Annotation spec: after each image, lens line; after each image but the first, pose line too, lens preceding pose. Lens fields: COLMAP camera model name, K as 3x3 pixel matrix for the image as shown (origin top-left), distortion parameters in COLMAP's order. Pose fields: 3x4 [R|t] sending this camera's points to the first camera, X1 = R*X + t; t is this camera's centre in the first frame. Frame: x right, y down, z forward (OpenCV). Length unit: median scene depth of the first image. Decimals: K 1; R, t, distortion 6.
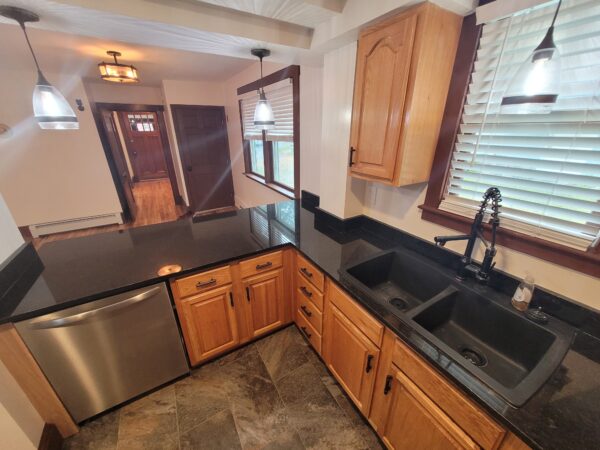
lens RADIAL K [[233.2, 0, 301.8], [0, 233.2, 224.4], [0, 0, 1]] dist [0.000981, -0.000140]
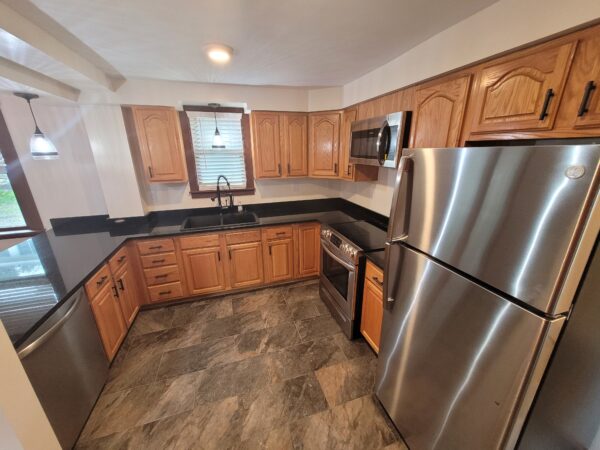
lens RADIAL K [[233.2, 0, 301.8], [0, 233.2, 224.4], [0, 0, 1]] dist [0.000981, -0.000140]
pose [[0.216513, -0.290640, 0.932014, -1.510717], [0.378478, 0.904989, 0.194289, 0.177657], [-0.899931, 0.310681, 0.305942, -0.493526]]
